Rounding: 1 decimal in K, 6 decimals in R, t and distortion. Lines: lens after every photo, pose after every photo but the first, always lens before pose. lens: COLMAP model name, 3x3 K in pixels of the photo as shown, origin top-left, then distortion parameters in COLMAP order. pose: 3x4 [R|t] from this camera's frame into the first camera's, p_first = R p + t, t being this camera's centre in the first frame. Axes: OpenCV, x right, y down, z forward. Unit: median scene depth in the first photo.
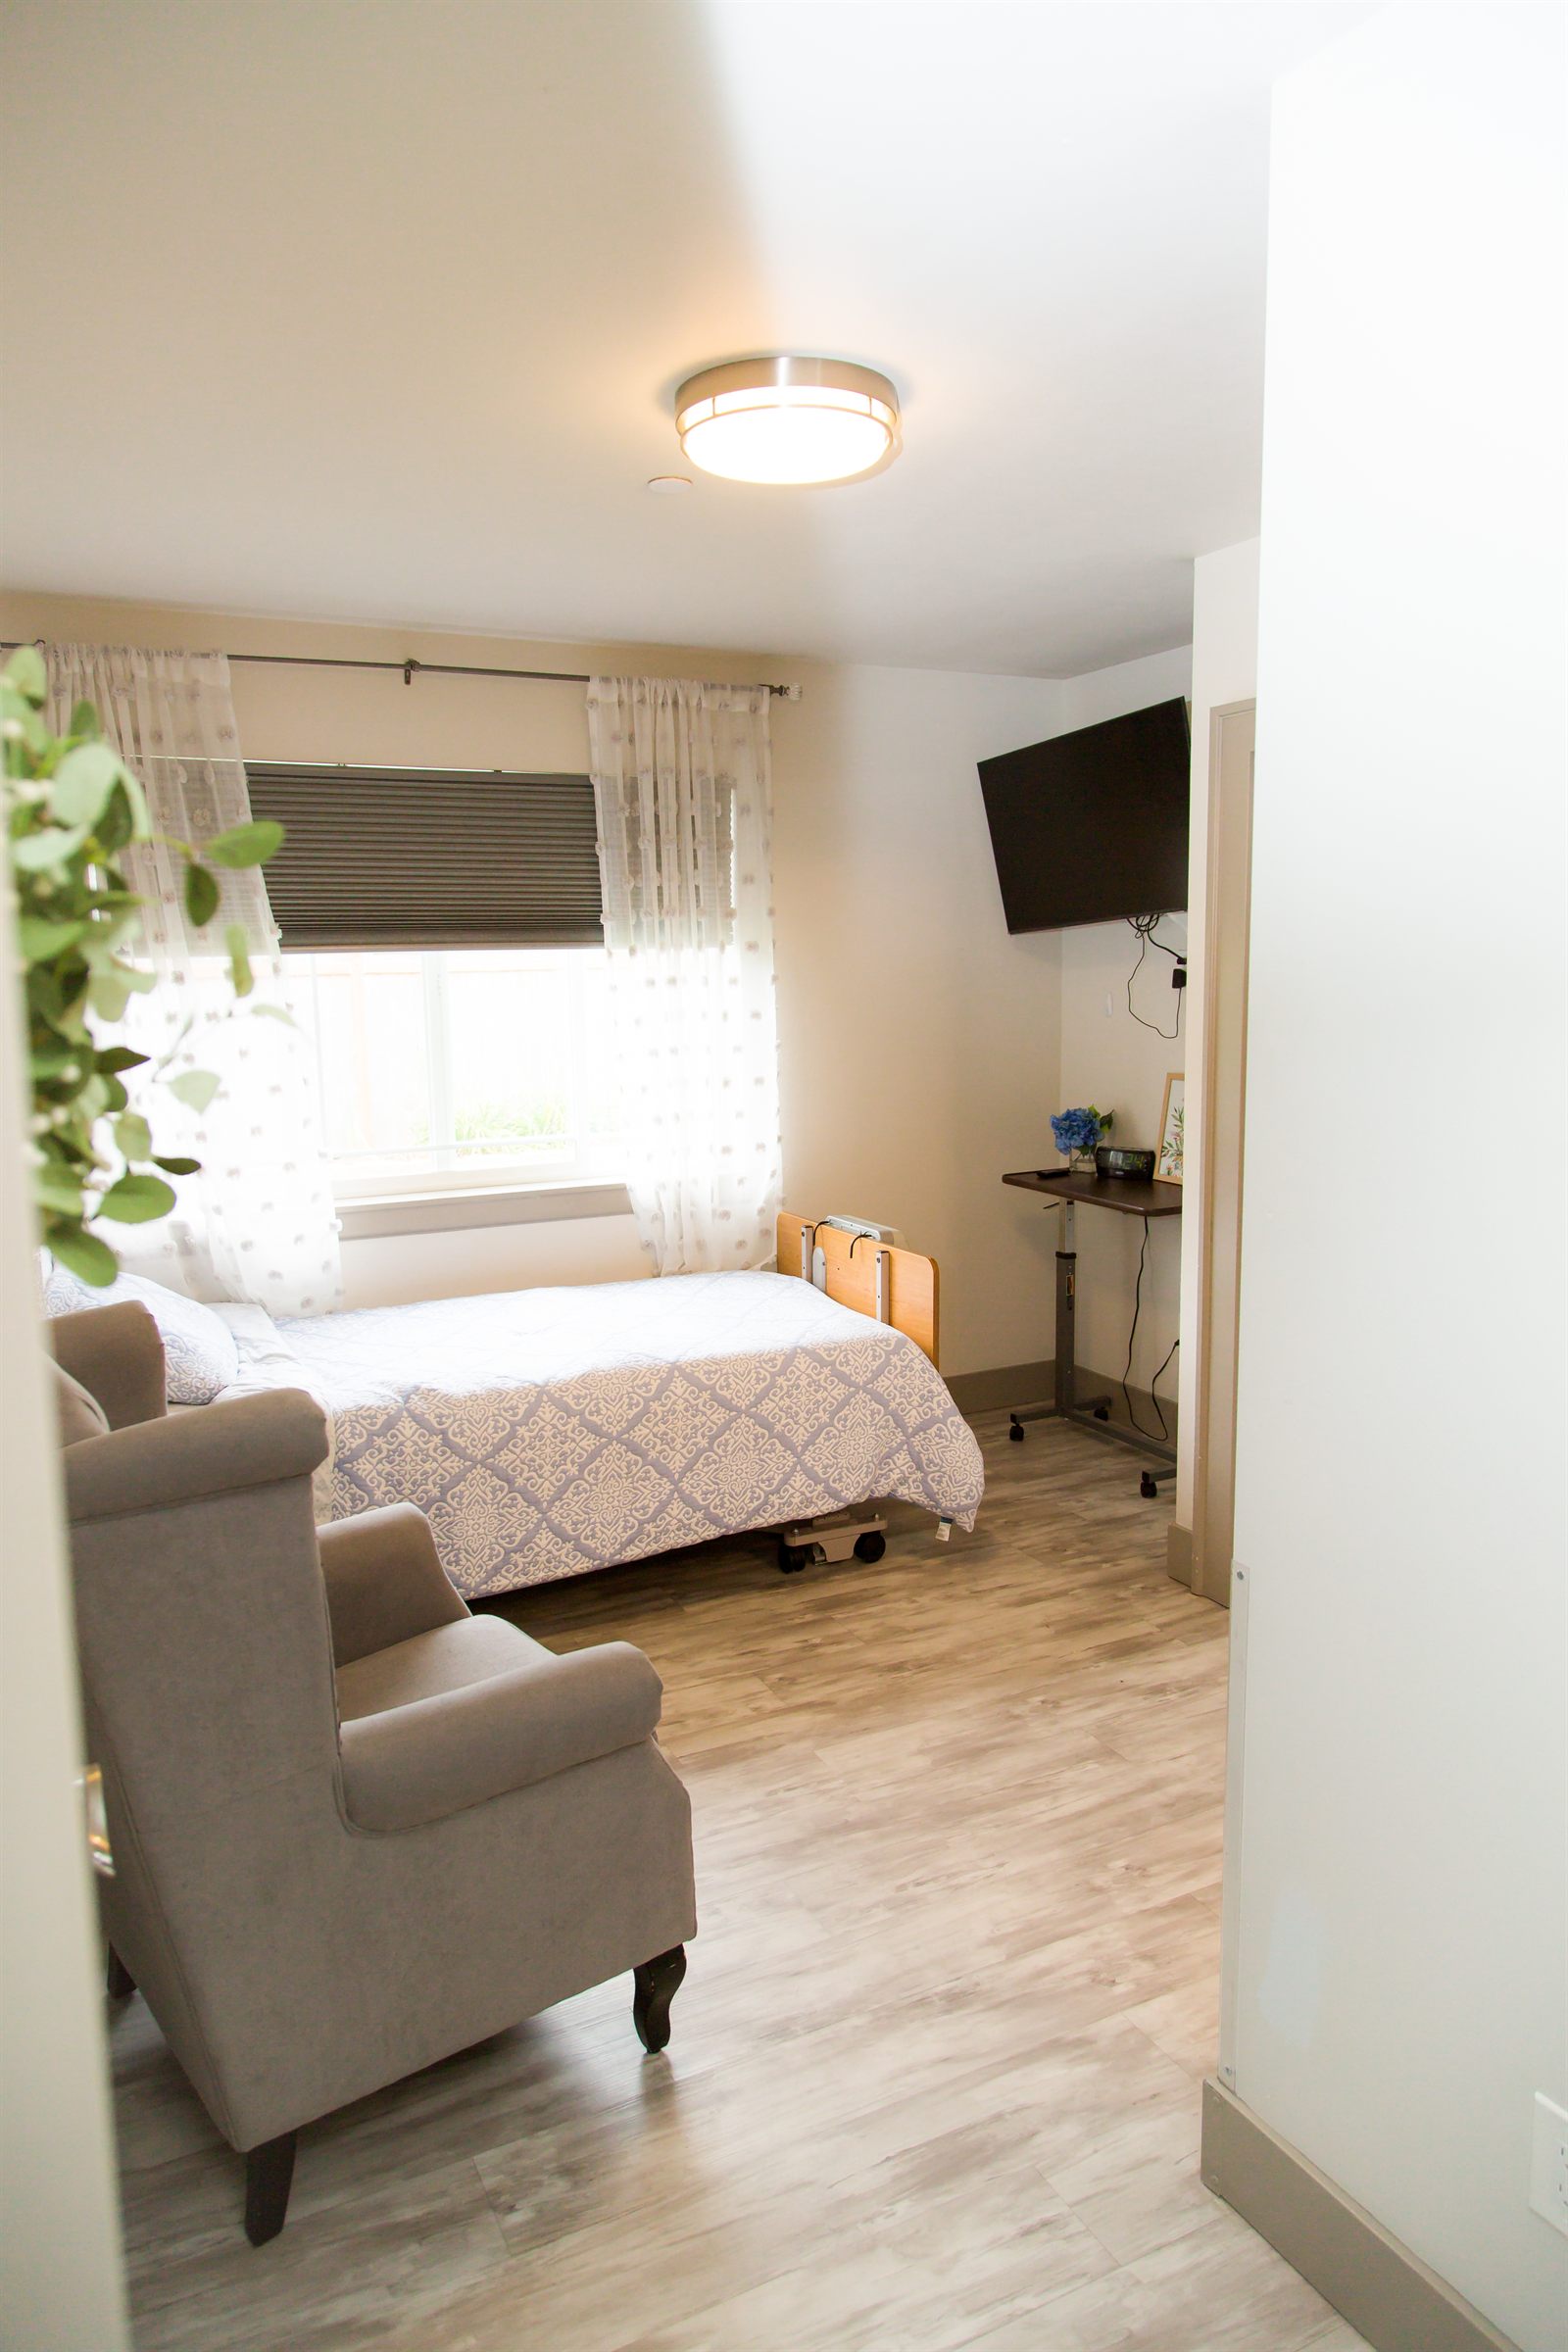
lens RADIAL K [[1511.1, 0, 784.0], [0, 1511.1, 1176.0], [0, 0, 1]] dist [-0.003348, 0.001365]
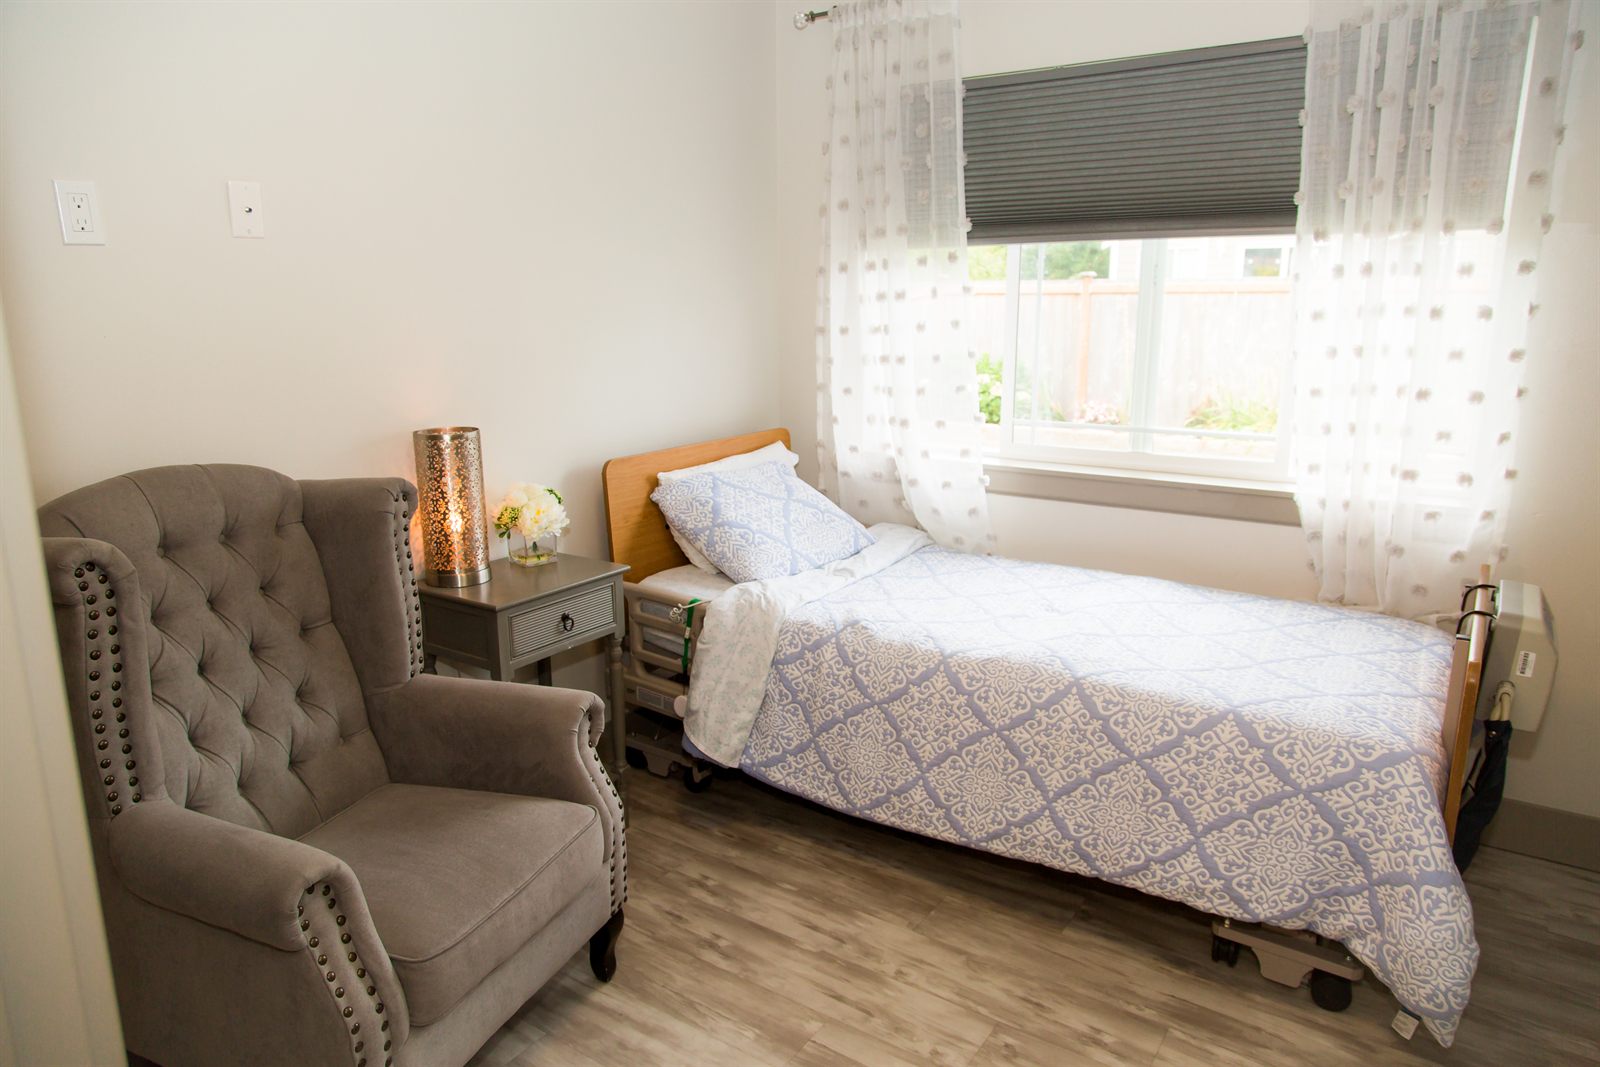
lens RADIAL K [[1028.0, 0, 800.0], [0, 1028.0, 533.5], [0, 0, 1]] dist [-0.003348, 0.001365]
pose [[0.501991, 0.204692, -0.840301, 0.341819], [-0.128583, 0.978455, 0.161530, -0.041742], [0.855261, 0.026962, 0.517495, 0.511639]]
